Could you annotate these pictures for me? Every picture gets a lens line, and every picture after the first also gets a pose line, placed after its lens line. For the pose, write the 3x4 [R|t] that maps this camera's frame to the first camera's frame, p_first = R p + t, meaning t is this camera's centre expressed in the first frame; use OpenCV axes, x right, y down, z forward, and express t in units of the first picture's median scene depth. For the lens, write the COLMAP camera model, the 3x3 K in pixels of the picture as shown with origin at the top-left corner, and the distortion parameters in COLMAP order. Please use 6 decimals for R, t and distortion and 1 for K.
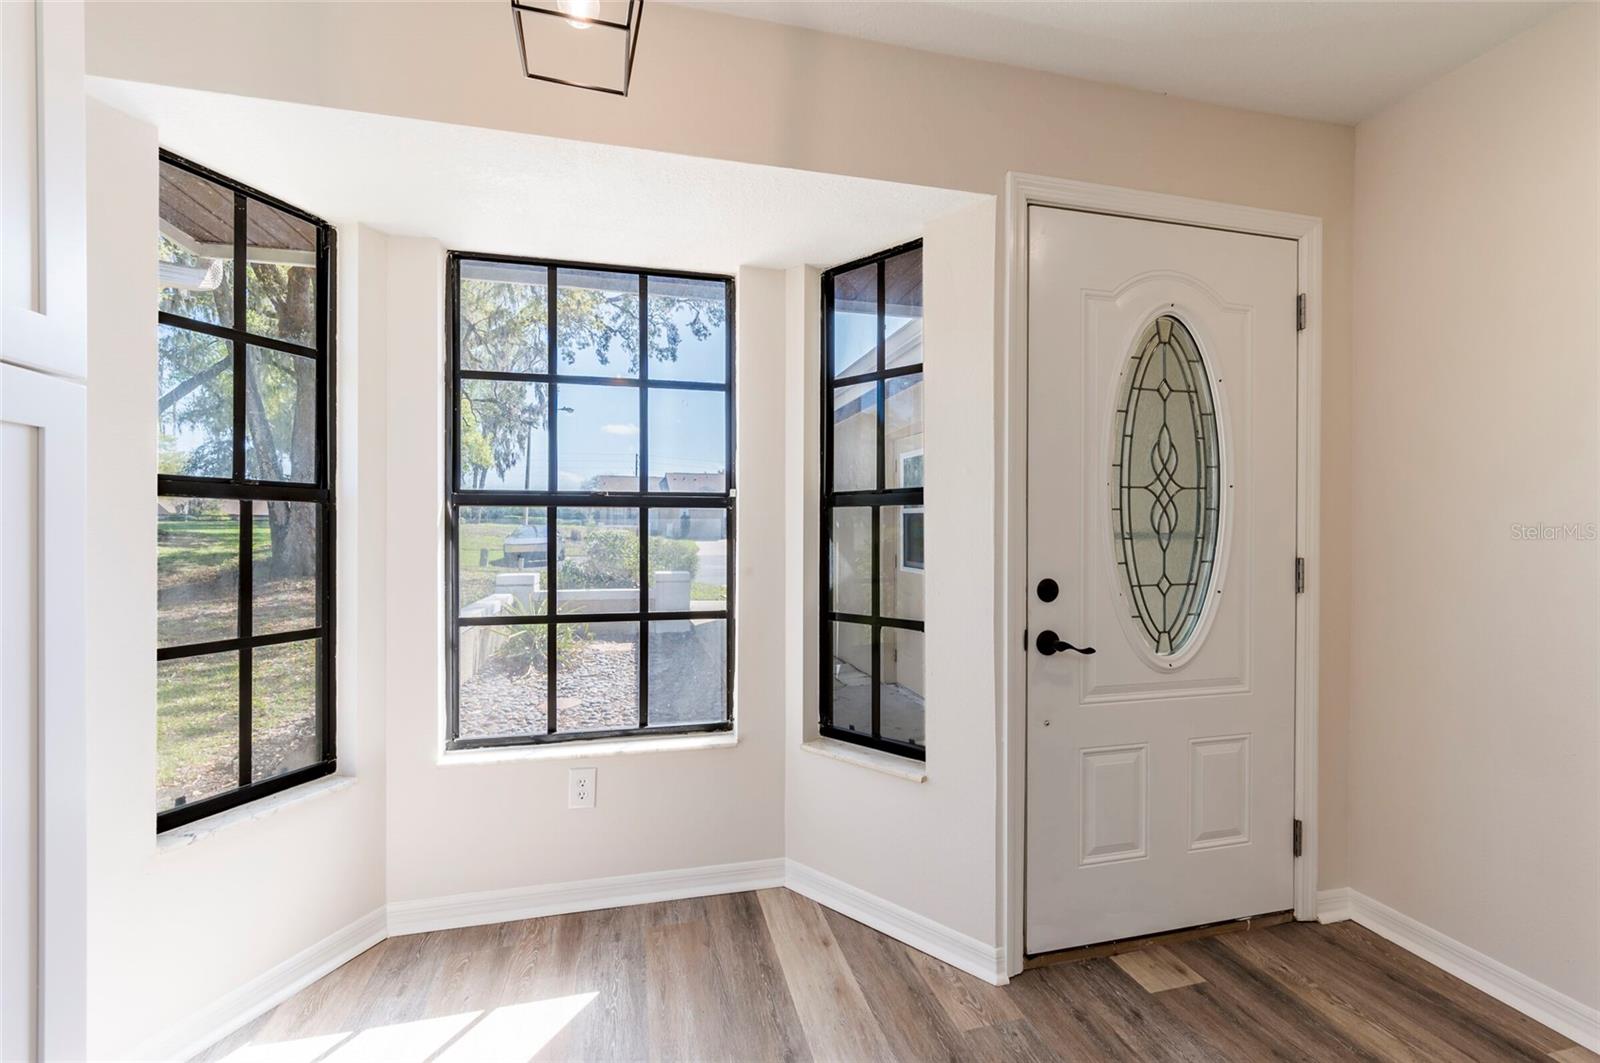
lens RADIAL K [[672.1, 0, 800.0], [0, 672.1, 531.5], [0, 0, 1]] dist [-0.001814, -0.000460]
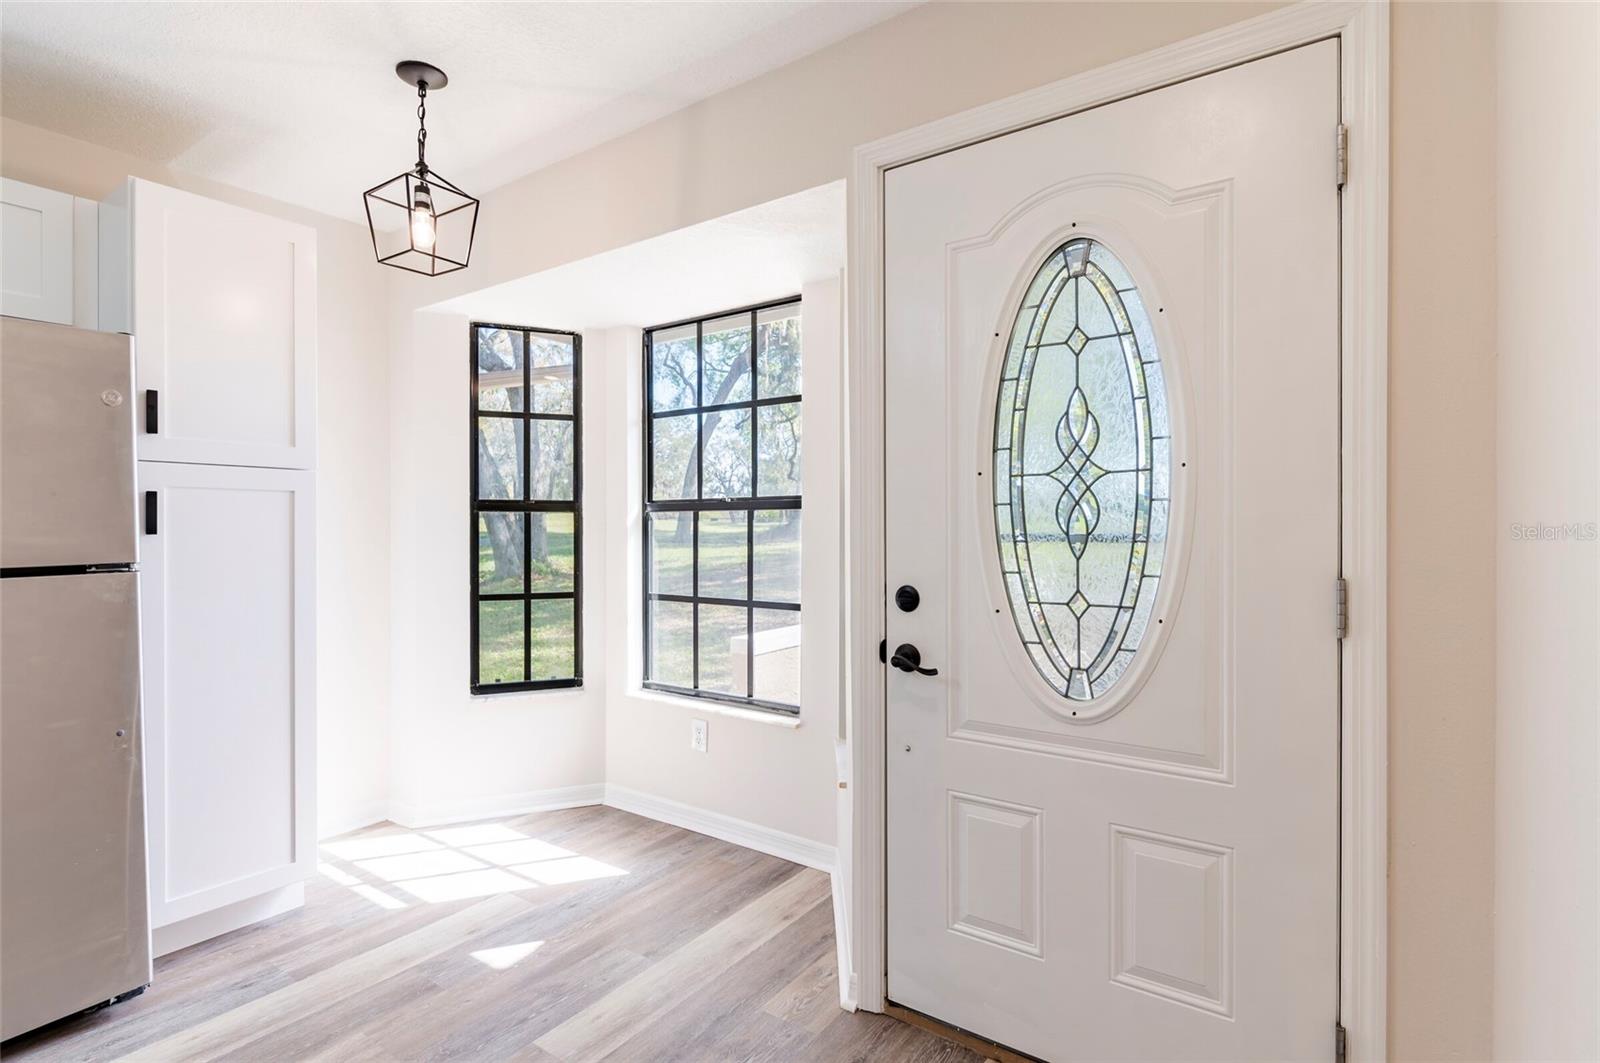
lens RADIAL K [[764.7, 0, 800.0], [0, 764.7, 531.5], [0, 0, 1]] dist [-0.002423, -0.000177]
pose [[0.660829, 0.002075, -0.750534, 0.972117], [0.000231, 0.999996, 0.002968, -0.003681], [0.750536, -0.002135, 0.660826, 0.217251]]
